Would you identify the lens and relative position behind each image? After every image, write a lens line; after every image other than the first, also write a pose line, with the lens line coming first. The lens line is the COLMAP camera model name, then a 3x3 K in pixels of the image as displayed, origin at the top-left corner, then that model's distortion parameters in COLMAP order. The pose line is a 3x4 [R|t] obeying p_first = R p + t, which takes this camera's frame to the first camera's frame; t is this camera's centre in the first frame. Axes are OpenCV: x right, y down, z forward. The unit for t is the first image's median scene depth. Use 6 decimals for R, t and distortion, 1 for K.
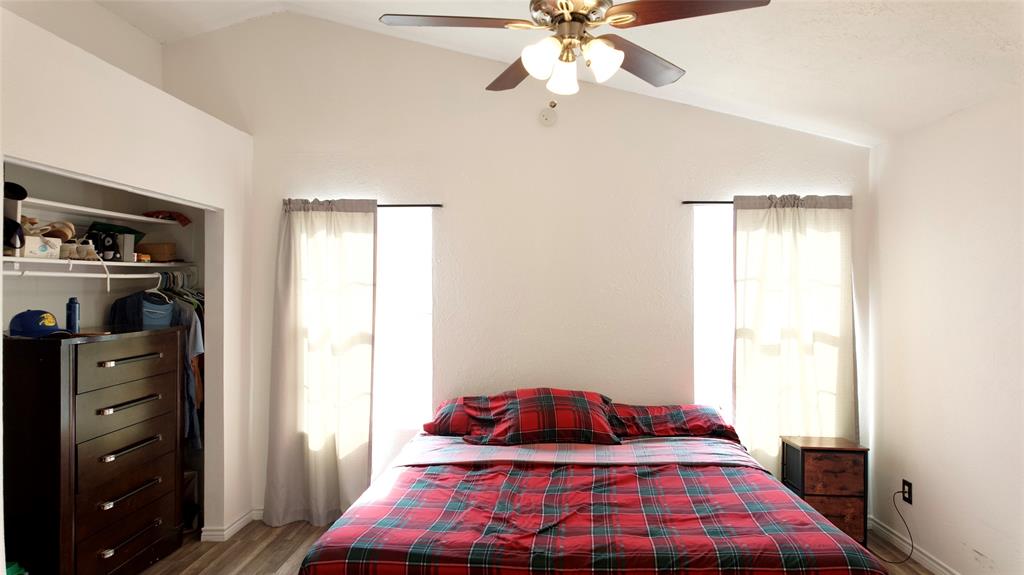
lens RADIAL K [[602.5, 0, 511.5], [0, 602.5, 286.7], [0, 0, 1]] dist [0.109670, -0.105118]
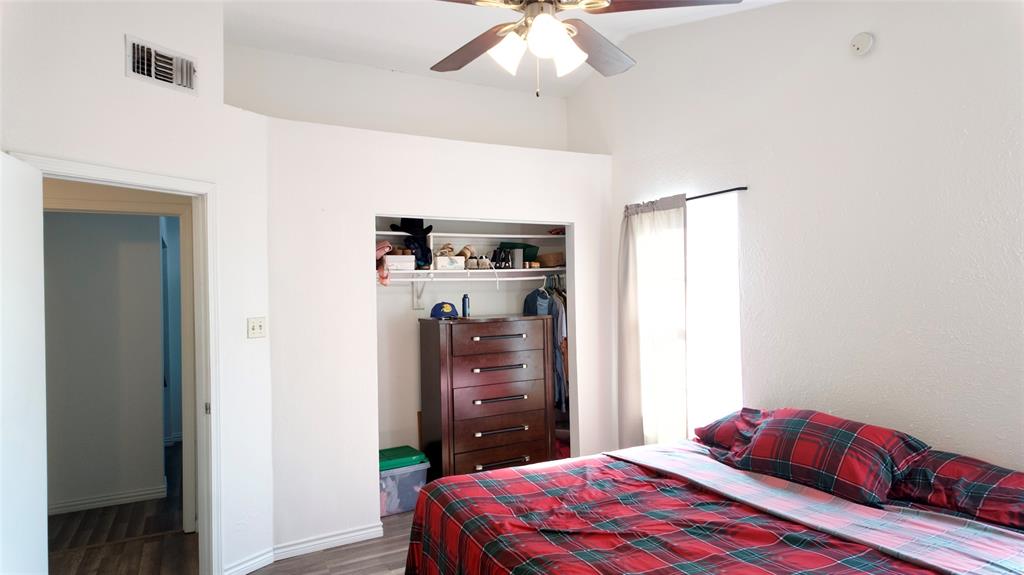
lens RADIAL K [[602.5, 0, 511.5], [0, 602.5, 286.7], [0, 0, 1]] dist [0.109670, -0.105118]
pose [[0.502178, -0.015328, -0.864628, 0.573853], [0.020672, 0.999770, -0.005718, 0.008712], [0.864517, -0.015002, 0.502380, 0.305910]]
